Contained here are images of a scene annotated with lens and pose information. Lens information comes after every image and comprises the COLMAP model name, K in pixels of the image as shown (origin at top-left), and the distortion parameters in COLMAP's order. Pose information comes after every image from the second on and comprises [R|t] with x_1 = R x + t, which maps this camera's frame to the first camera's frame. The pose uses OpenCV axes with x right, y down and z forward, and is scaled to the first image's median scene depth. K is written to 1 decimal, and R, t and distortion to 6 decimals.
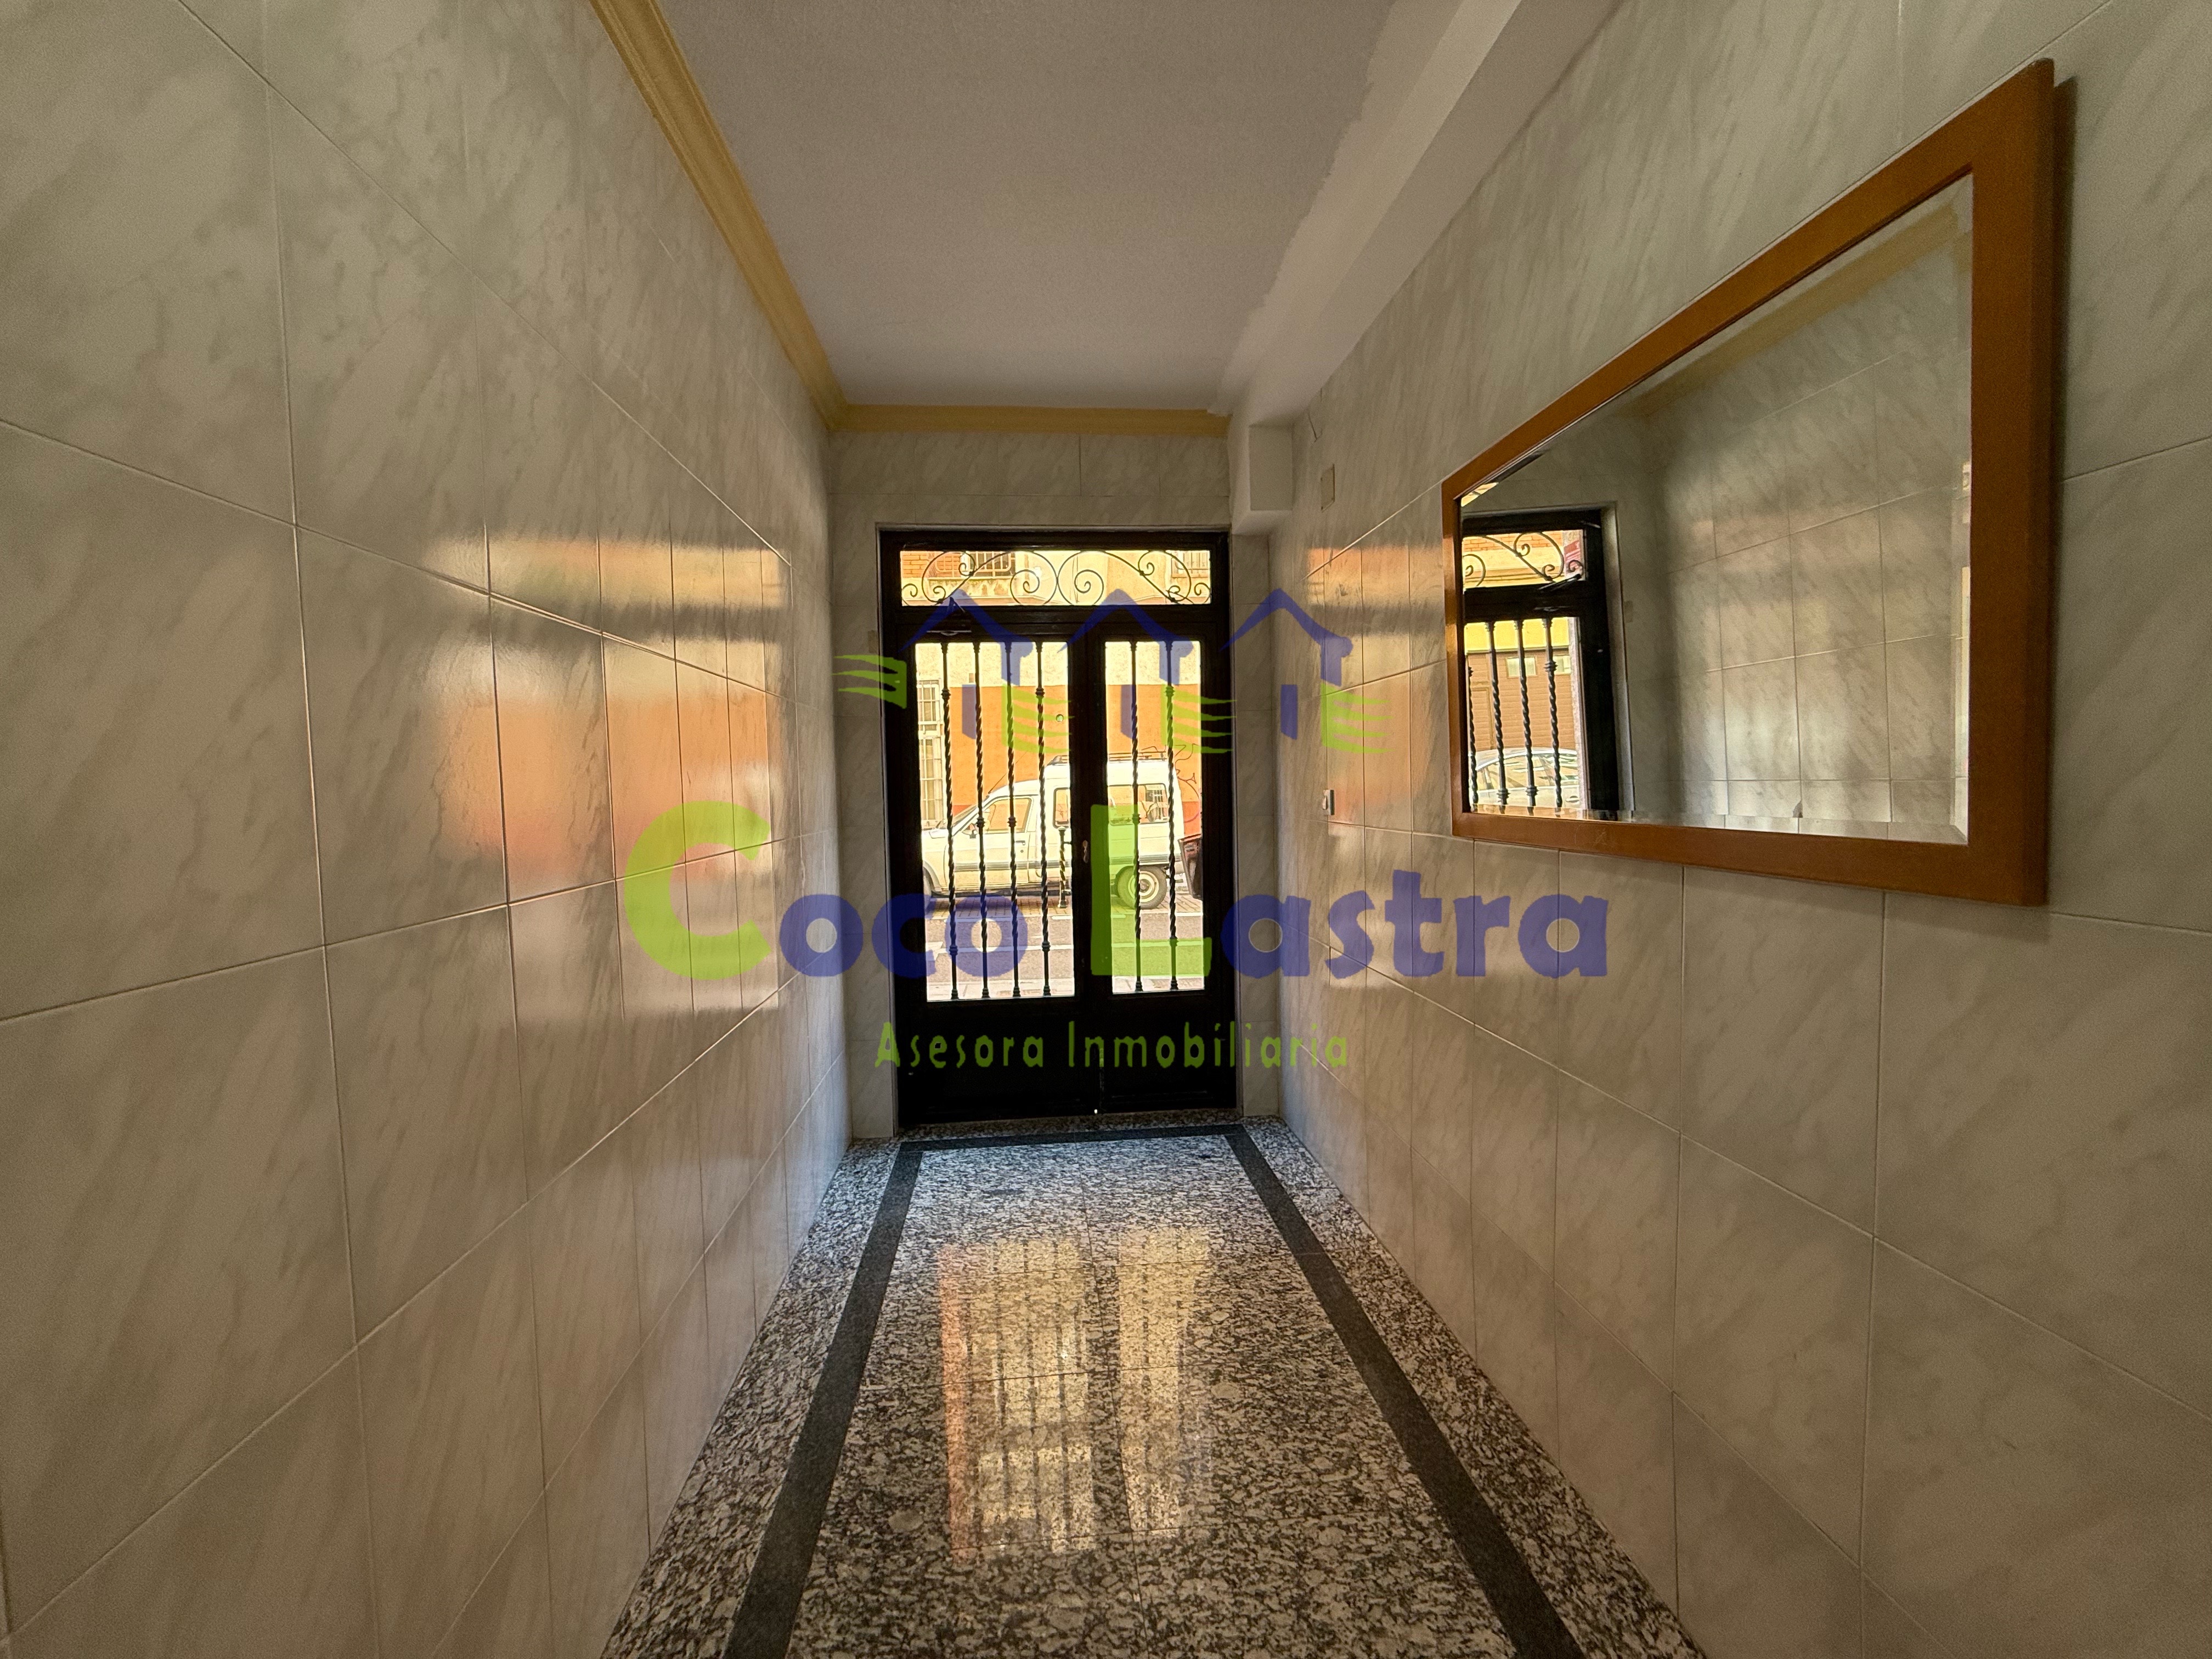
lens RADIAL K [[883.6, 0, 1096.0], [0, 883.6, 829.3], [0, 0, 1]] dist [-0.001233, -0.000050]
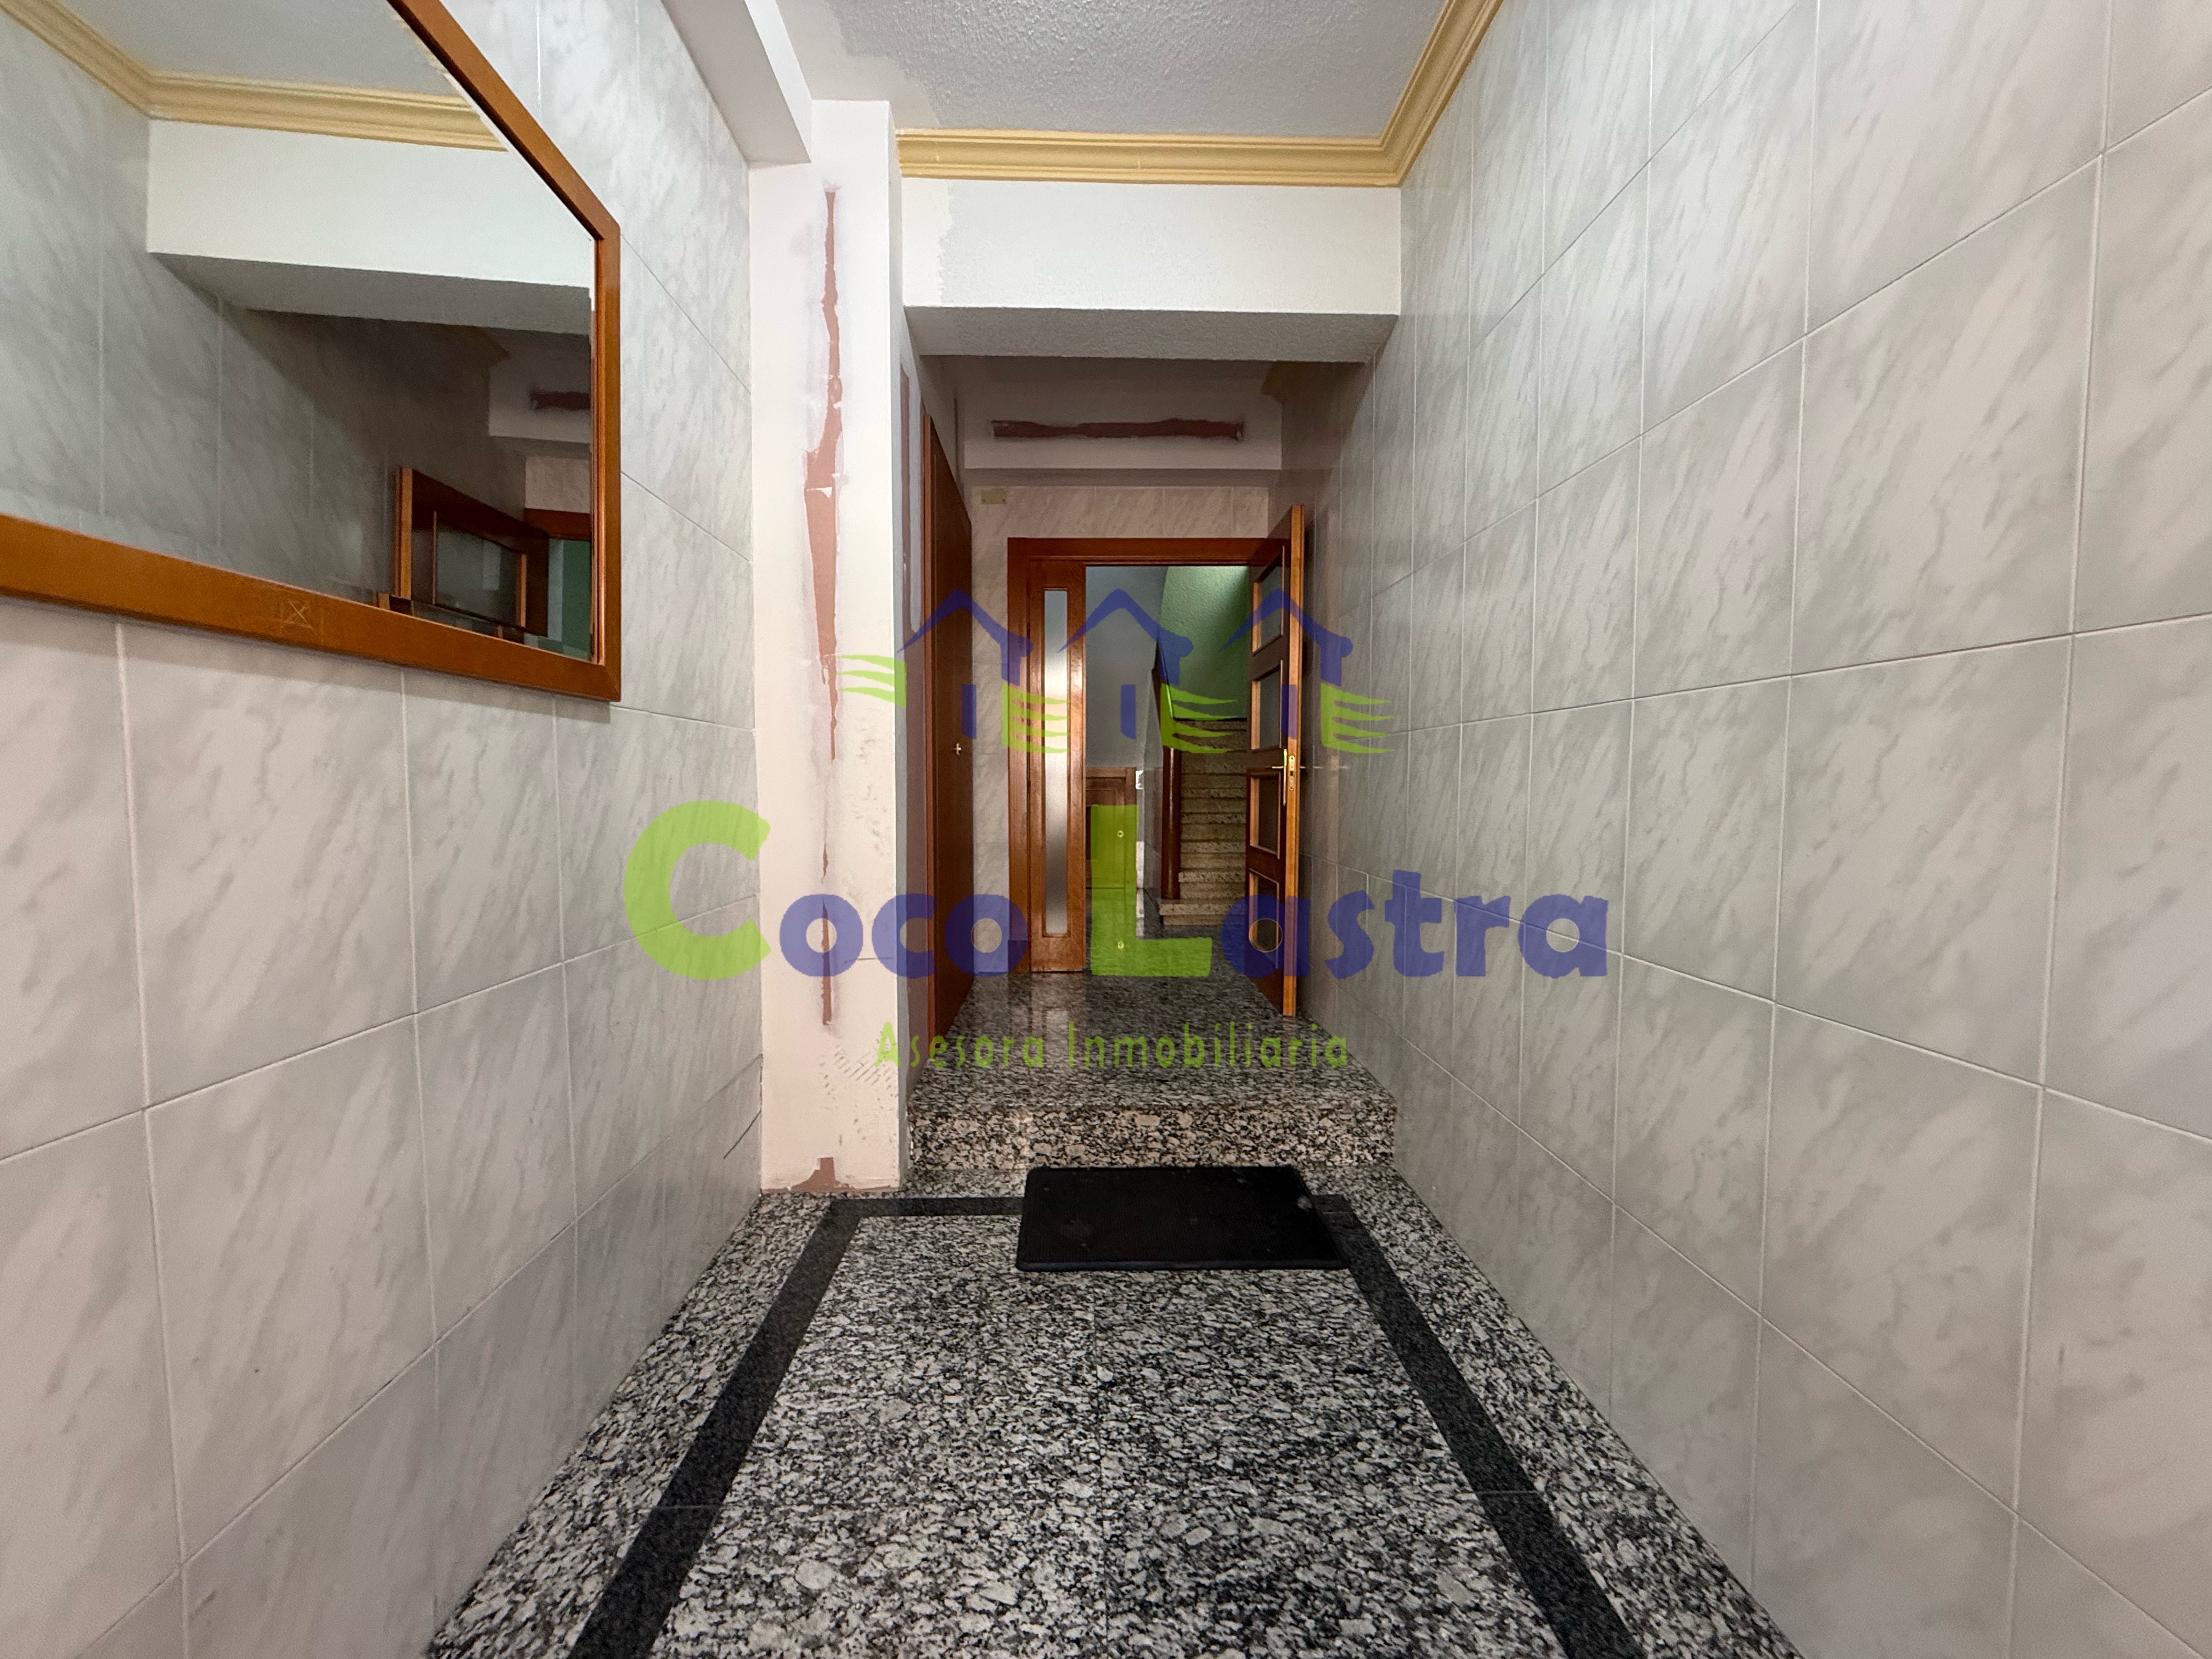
lens RADIAL K [[883.6, 0, 1096.0], [0, 883.6, 829.3], [0, 0, 1]] dist [-0.001233, -0.000050]
pose [[-0.998357, 0.019271, 0.053969, 0.015299], [0.025089, 0.993692, 0.109297, 0.149530], [-0.051522, 0.110471, -0.992543, 2.372932]]
